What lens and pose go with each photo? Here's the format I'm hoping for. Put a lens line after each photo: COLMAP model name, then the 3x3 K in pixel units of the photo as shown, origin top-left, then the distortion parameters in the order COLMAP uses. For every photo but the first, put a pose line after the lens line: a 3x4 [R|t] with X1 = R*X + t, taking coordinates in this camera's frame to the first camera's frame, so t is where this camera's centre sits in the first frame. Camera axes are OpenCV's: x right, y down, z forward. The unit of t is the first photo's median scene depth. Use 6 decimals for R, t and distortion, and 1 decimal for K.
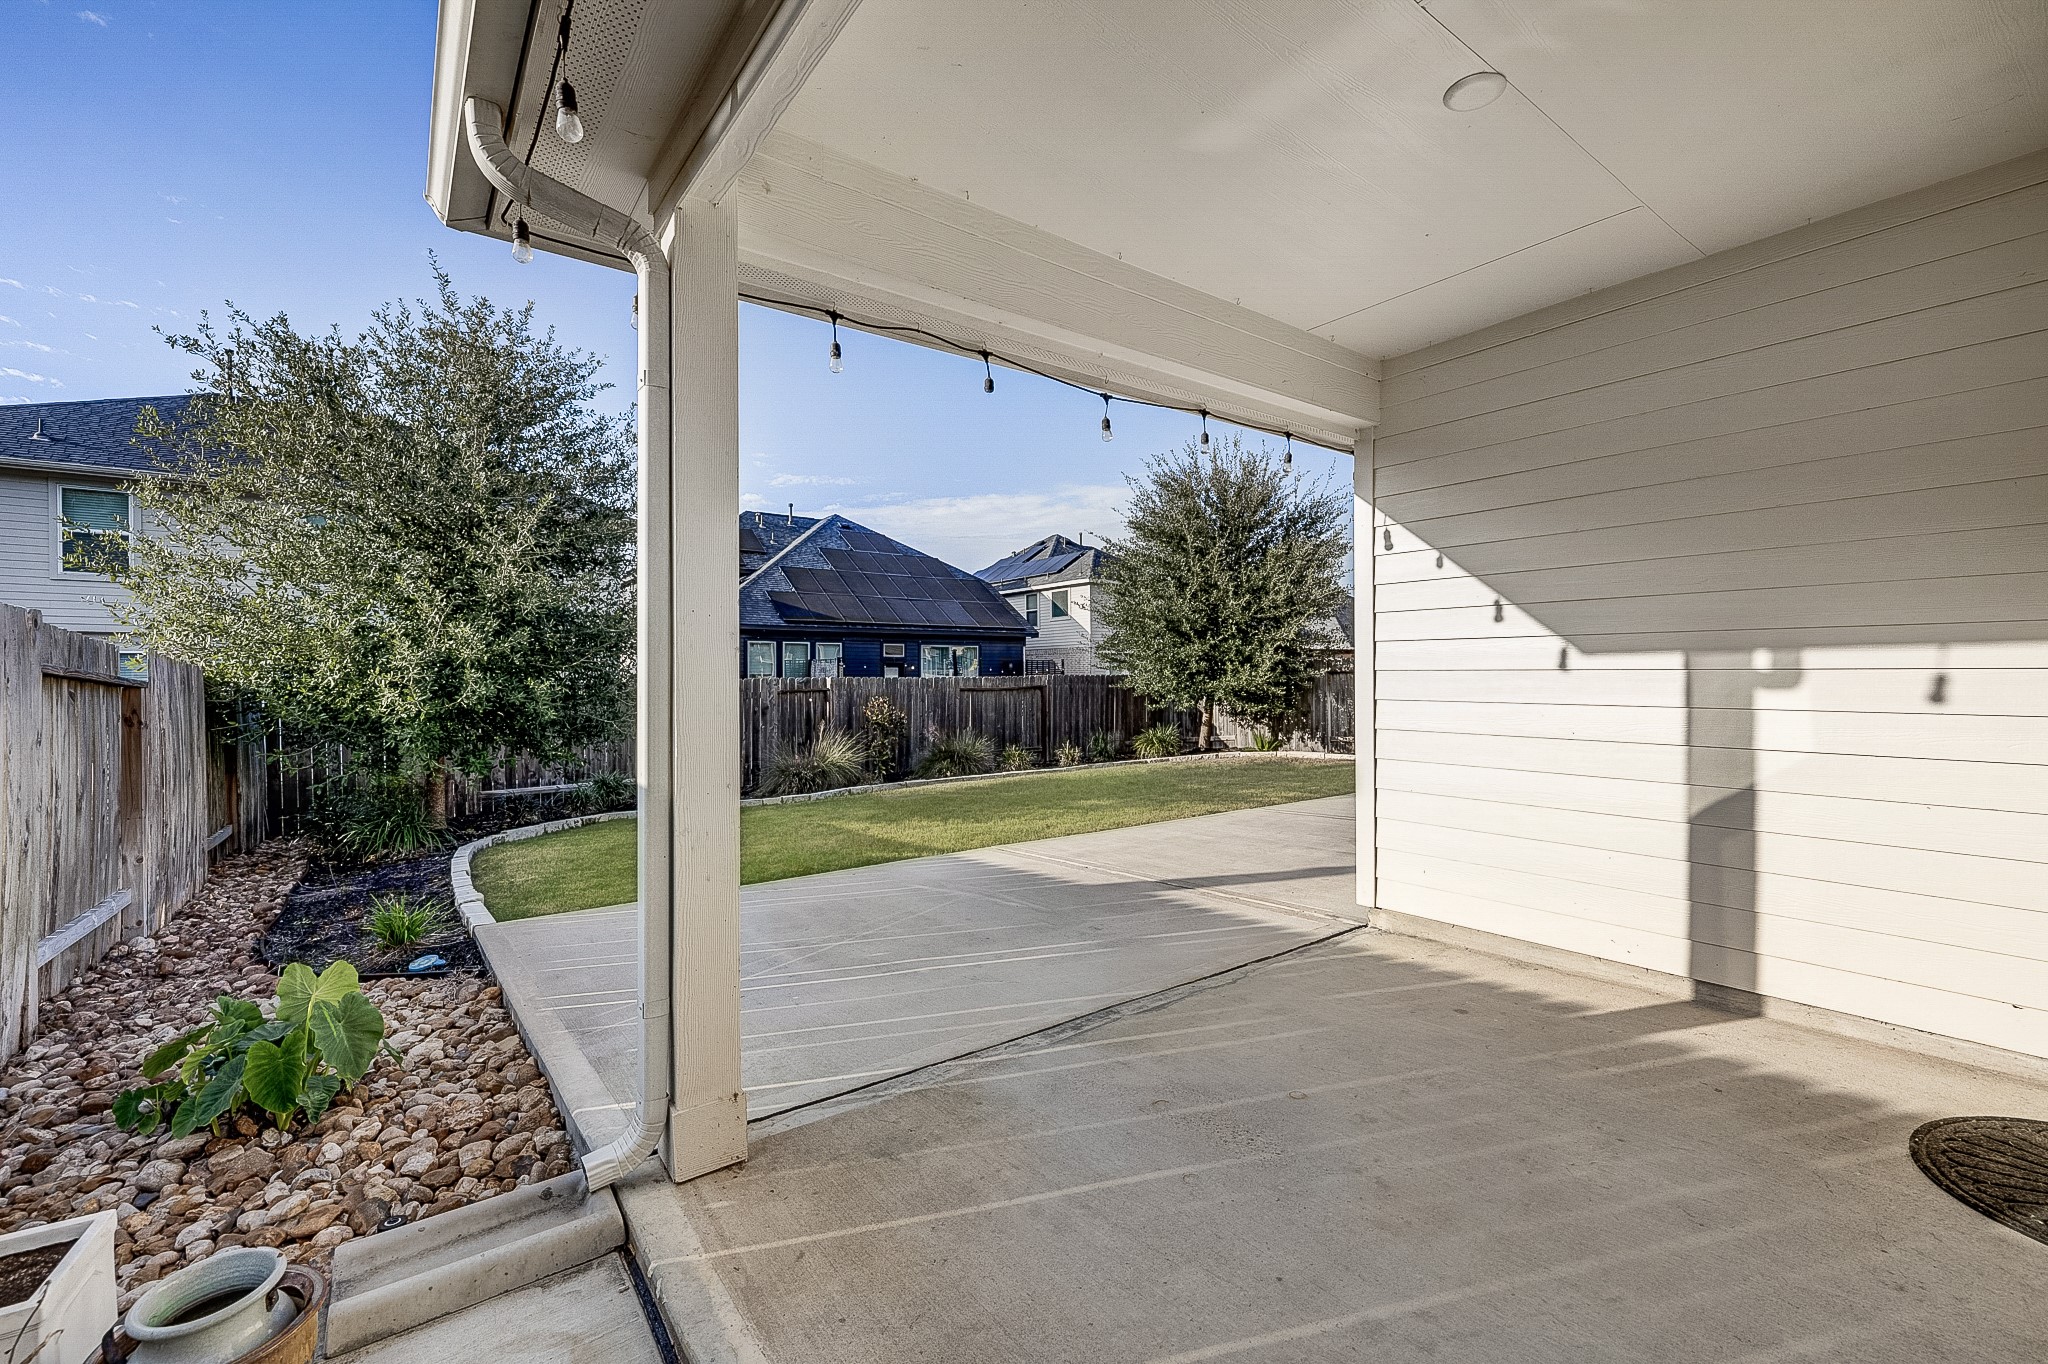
lens RADIAL K [[905.2, 0, 1031.1], [0, 905.2, 716.6], [0, 0, 1]] dist [0.000701, 0.000640]
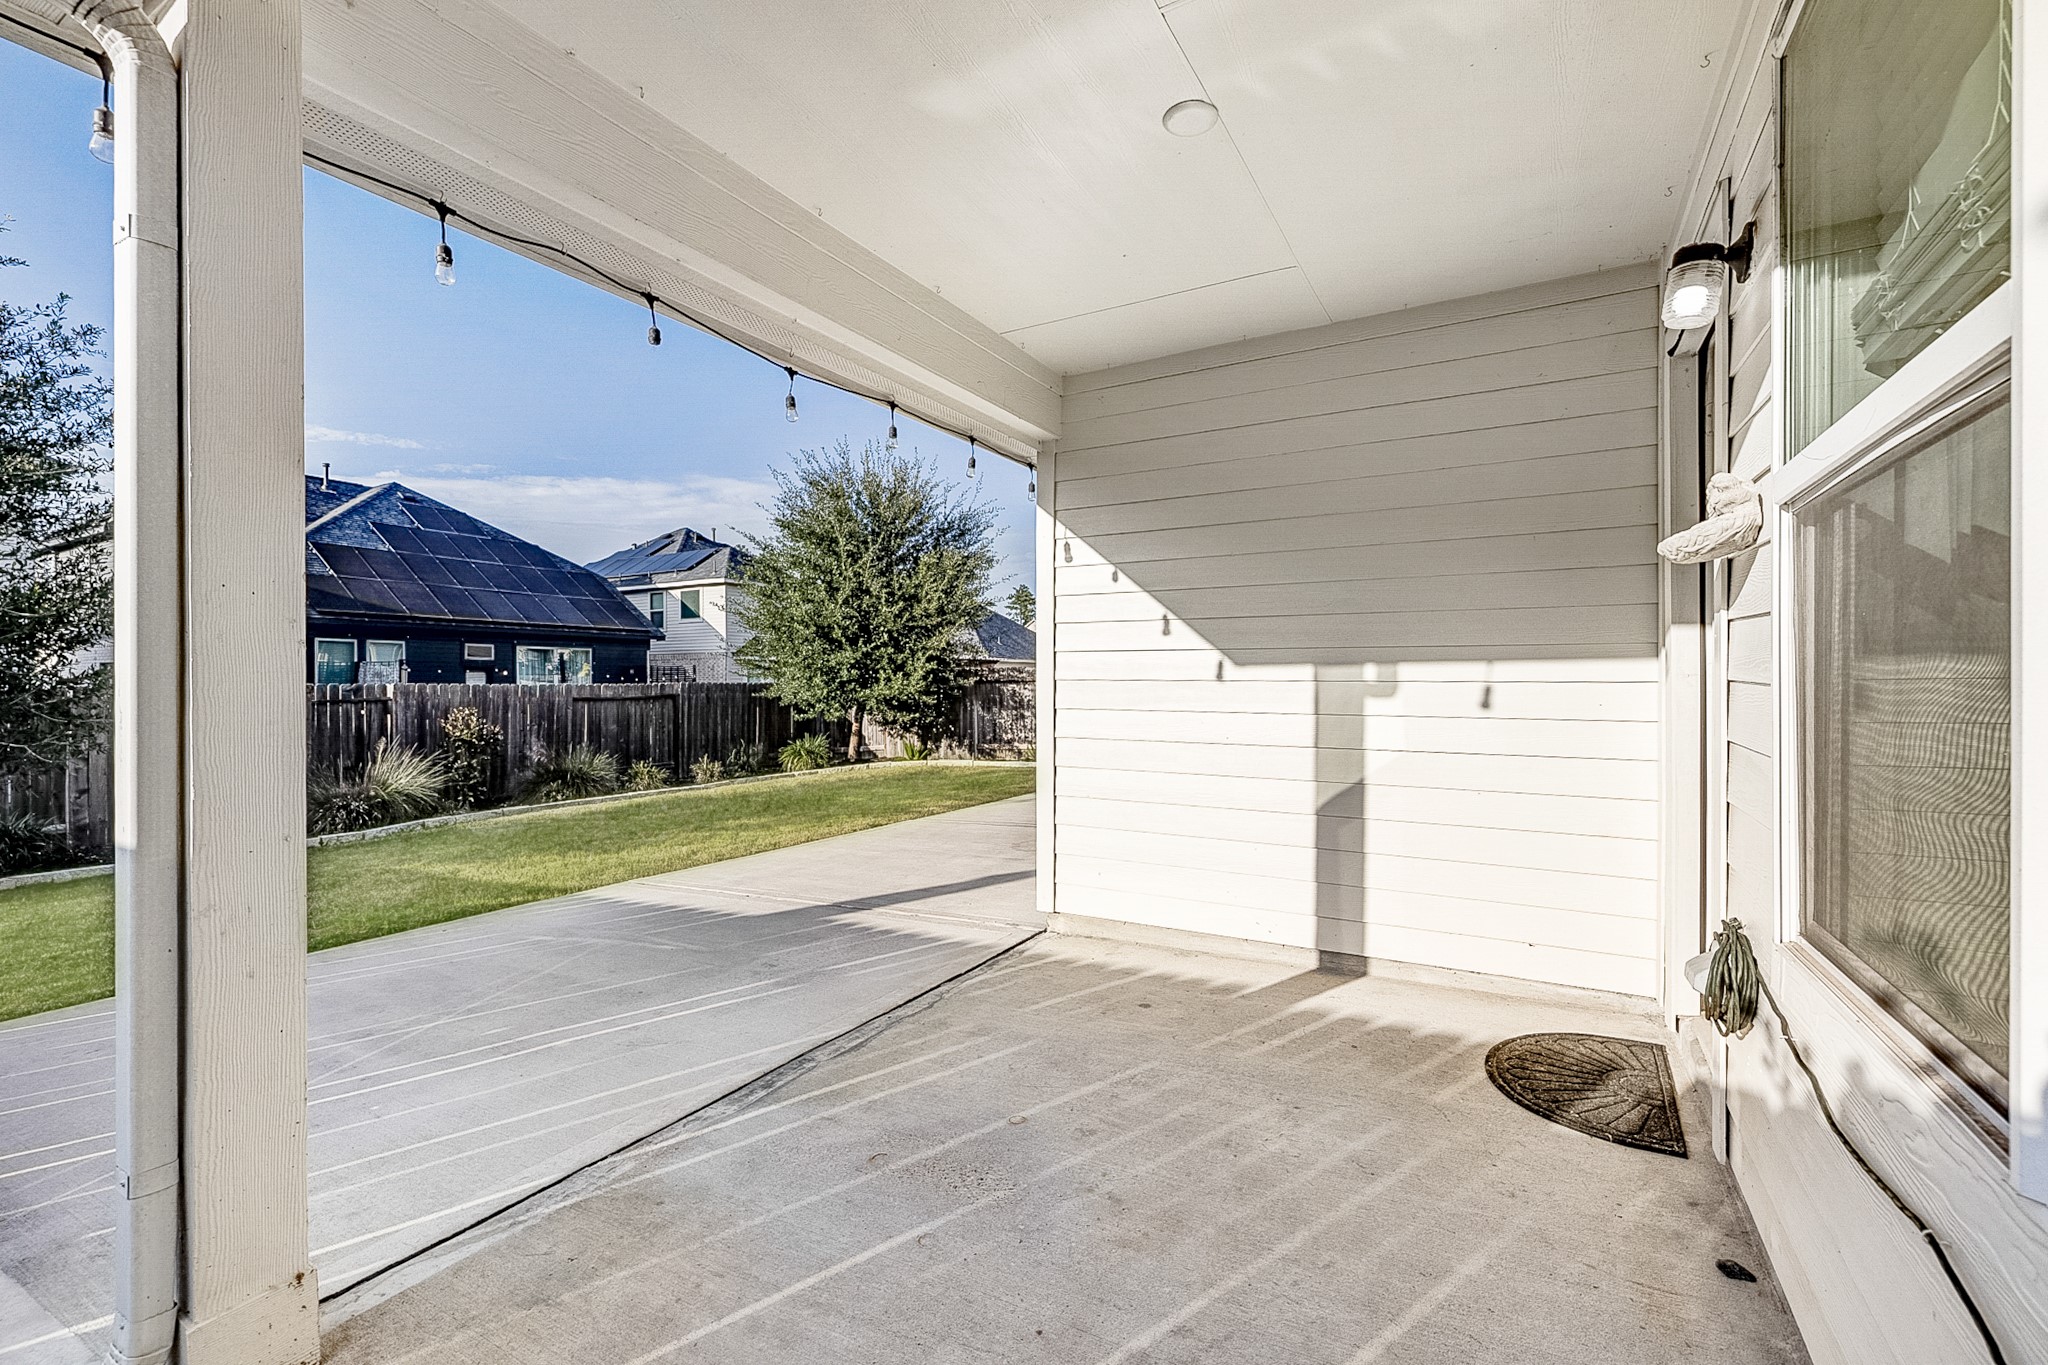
lens RADIAL K [[905.2, 0, 1031.1], [0, 905.2, 717.1], [0, 0, 1]] dist [0.000701, 0.000640]
pose [[0.915389, -0.009320, 0.402463, -0.057989], [0.012975, 0.999896, -0.006357, -0.002925], [-0.402362, 0.011041, 0.915414, 0.082671]]
